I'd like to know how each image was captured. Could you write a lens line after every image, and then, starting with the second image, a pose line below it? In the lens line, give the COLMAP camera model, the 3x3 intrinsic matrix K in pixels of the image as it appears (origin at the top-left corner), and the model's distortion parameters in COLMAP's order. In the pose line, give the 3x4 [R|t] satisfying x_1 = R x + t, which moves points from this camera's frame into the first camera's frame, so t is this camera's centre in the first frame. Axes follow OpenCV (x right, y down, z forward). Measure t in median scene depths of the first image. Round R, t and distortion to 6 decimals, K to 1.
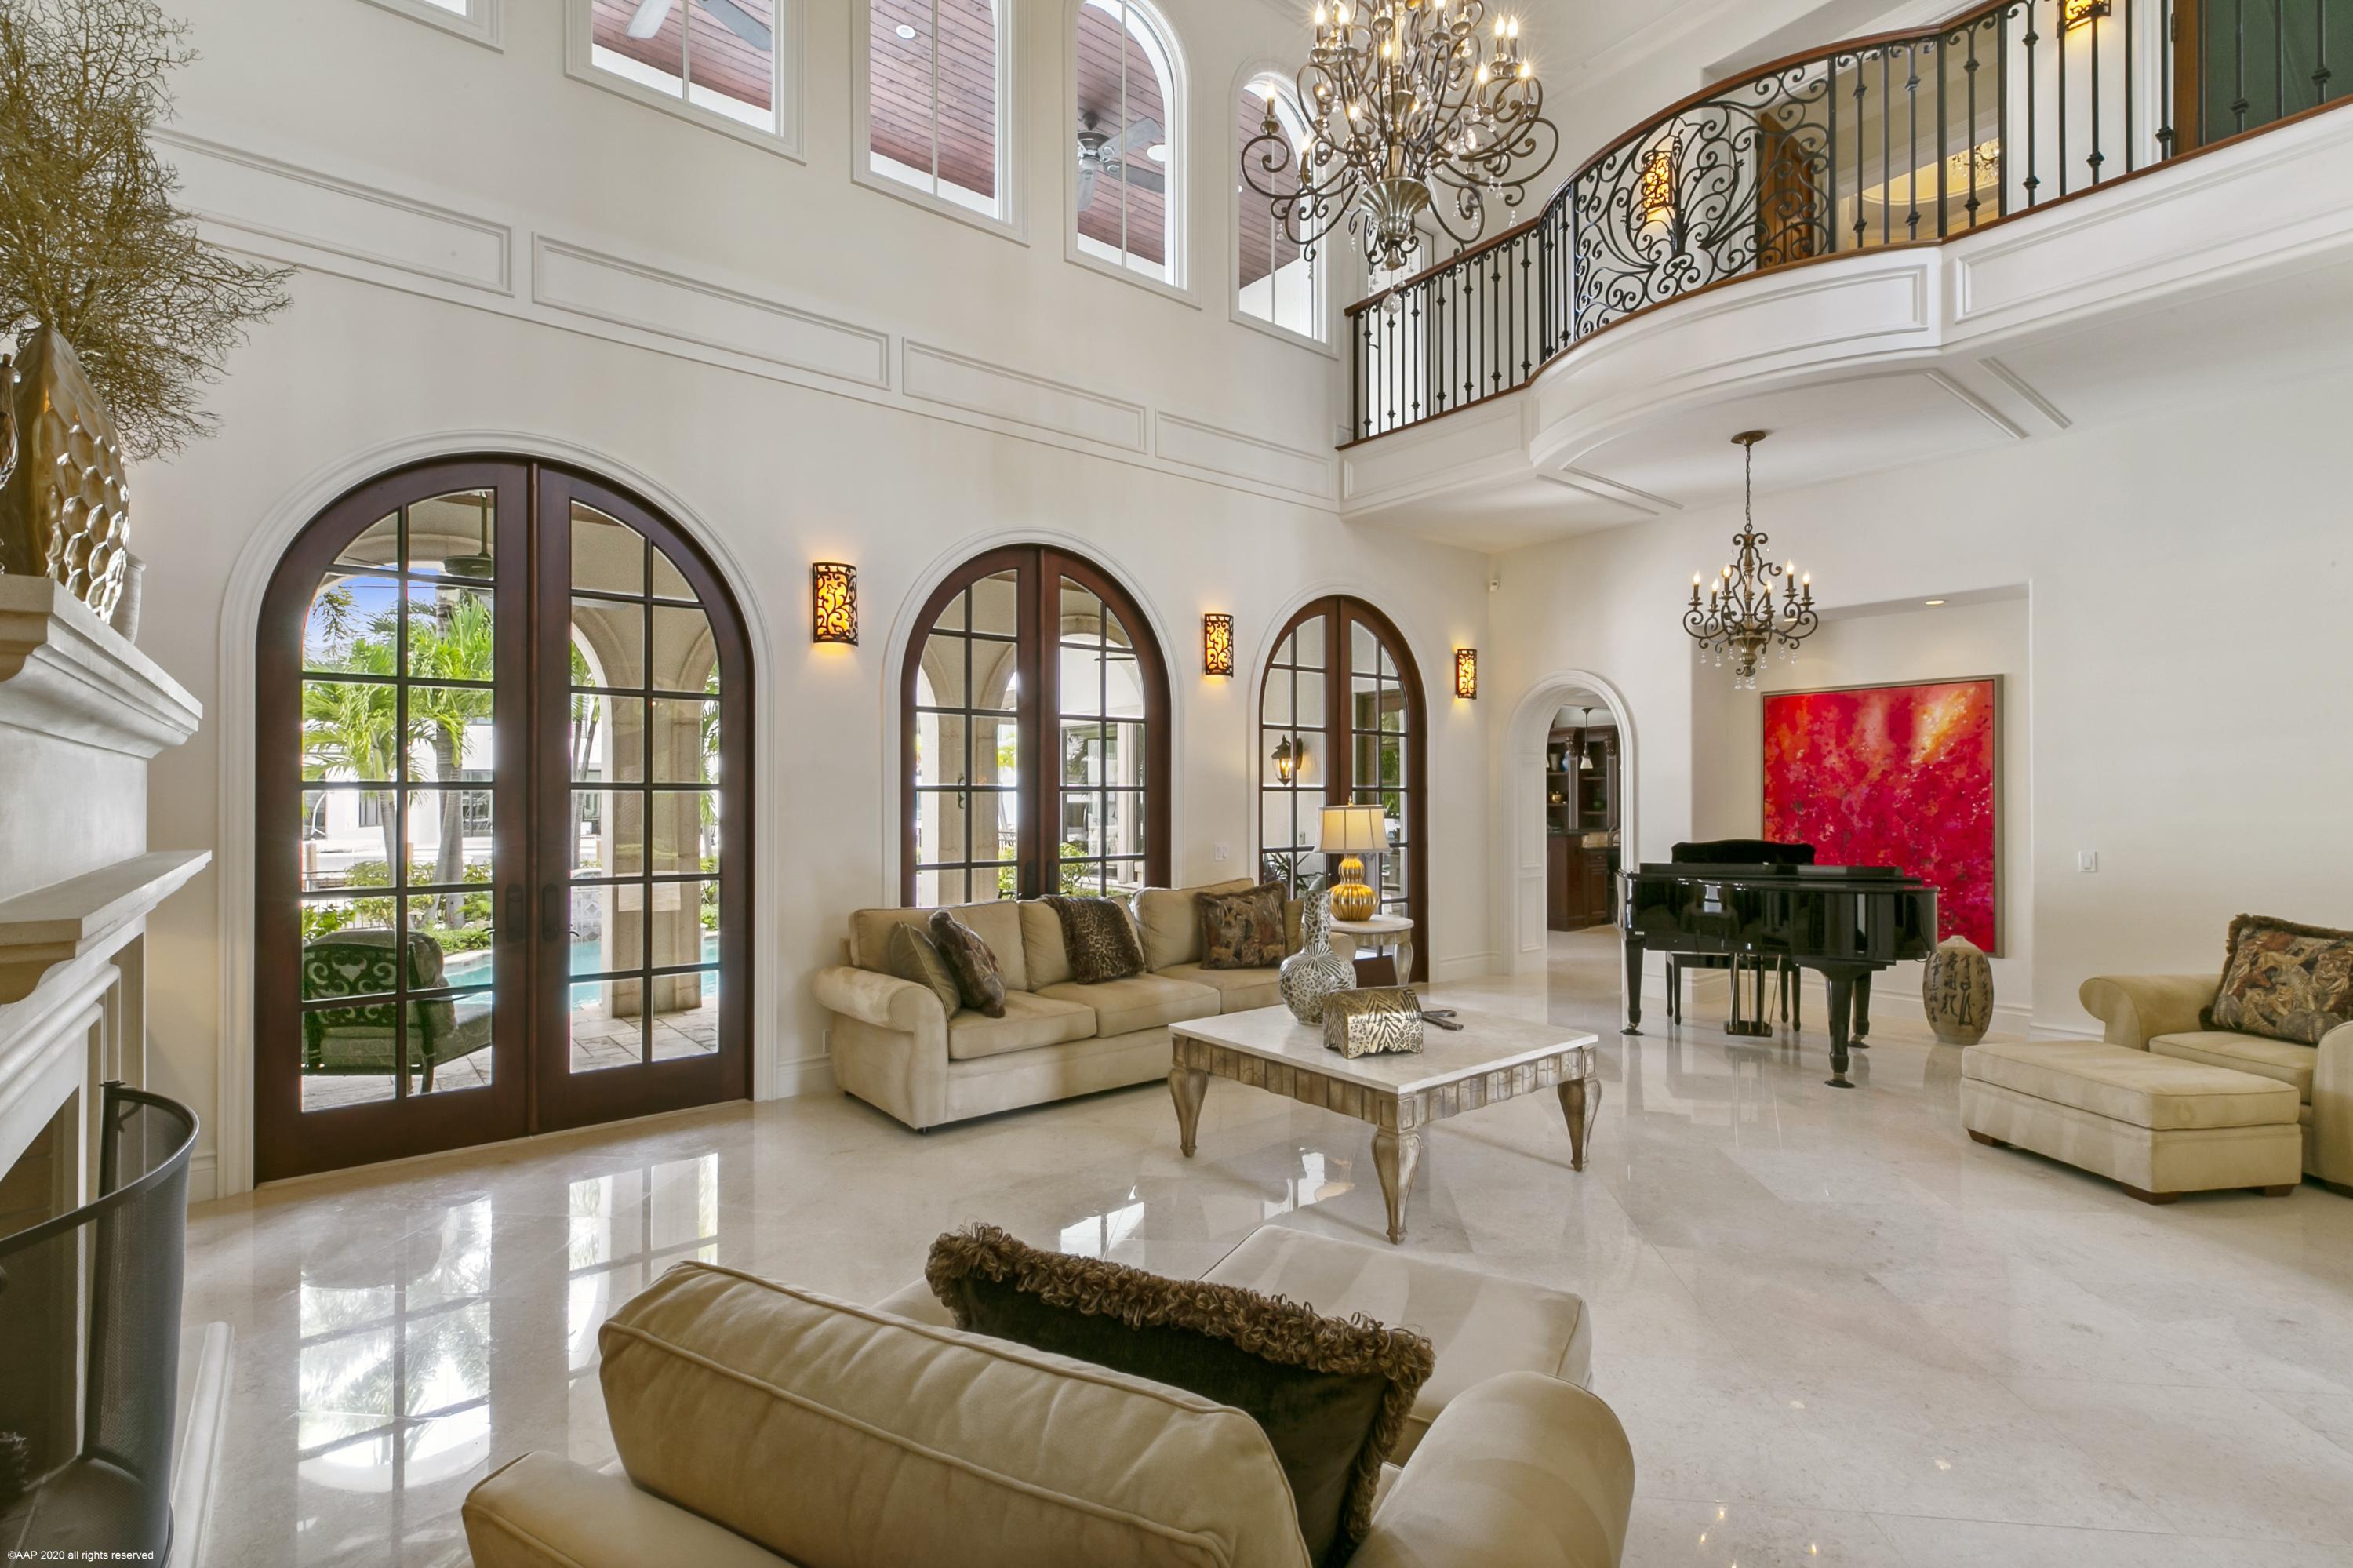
lens RADIAL K [[1073.7, 0, 1184.3], [0, 1073.7, 787.0], [0, 0, 1]] dist [0.002947, 0.001193]
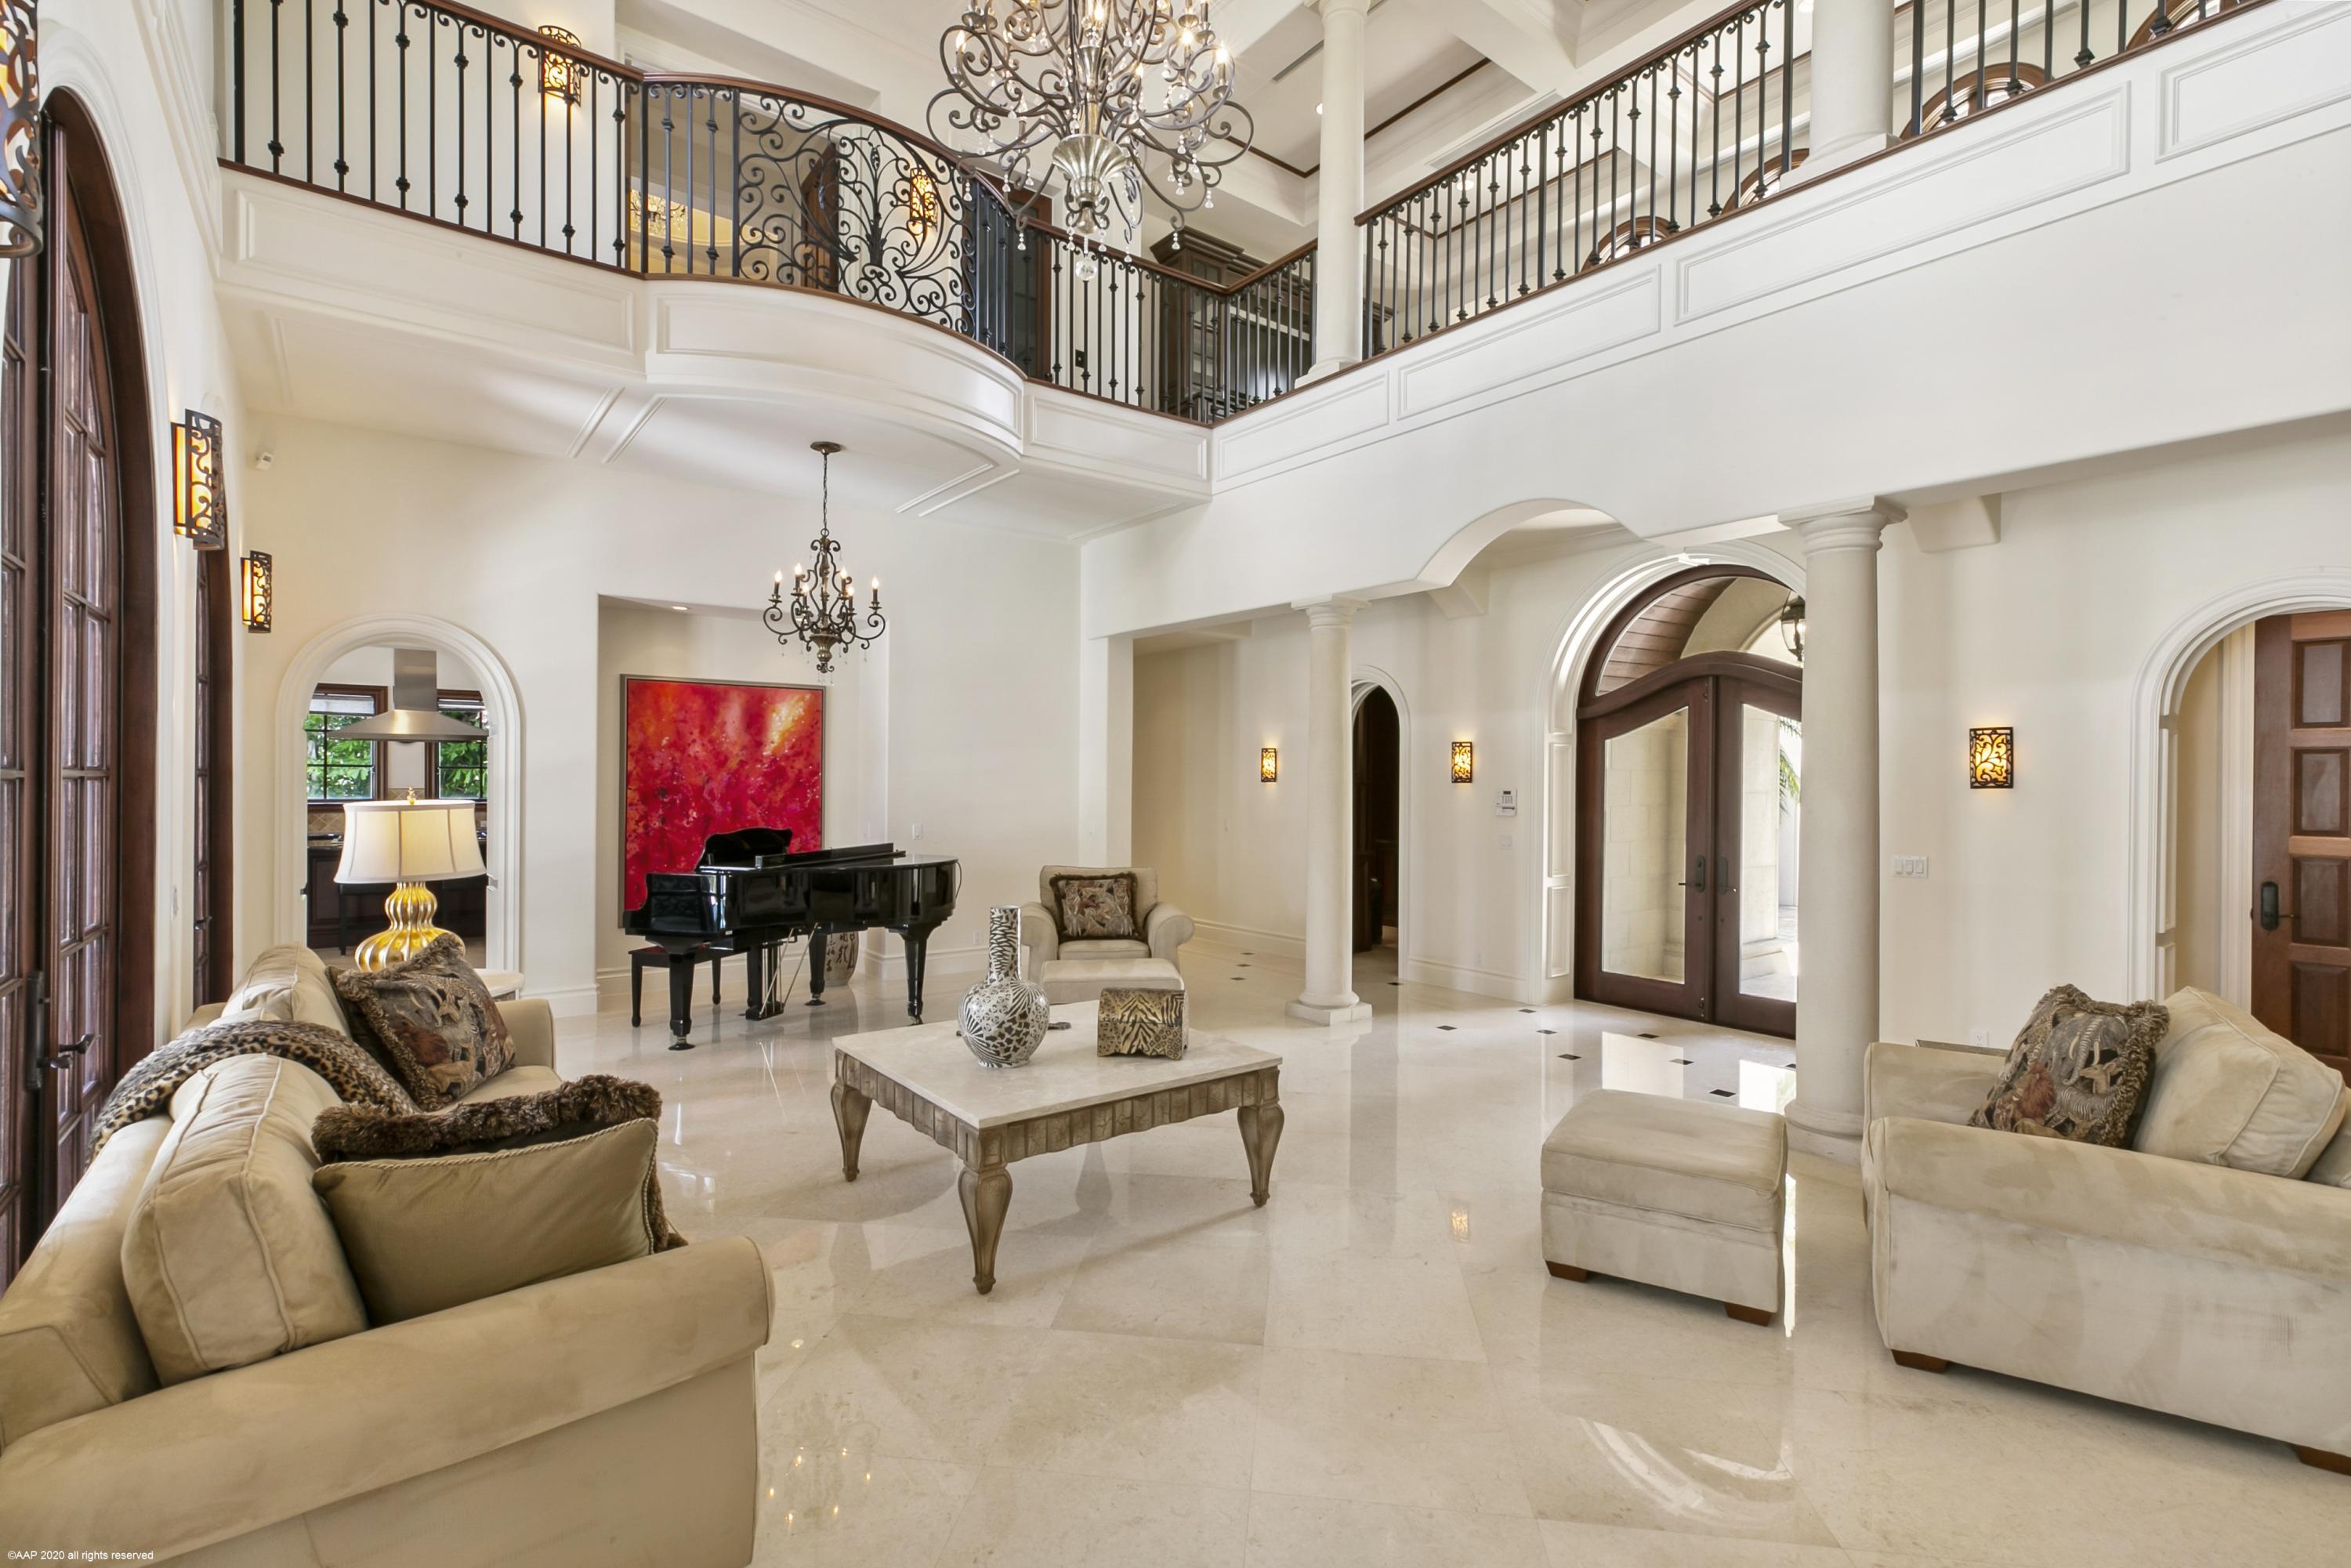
lens RADIAL K [[1072.7, 0, 1176.5], [0, 1072.7, 782.3], [0, 0, 1]] dist [0.002947, 0.001193]
pose [[0.025383, -0.002979, 0.999673, -0.456002], [-0.017115, 0.999848, 0.003414, -0.004301], [-0.999531, -0.017196, 0.025328, 0.543048]]
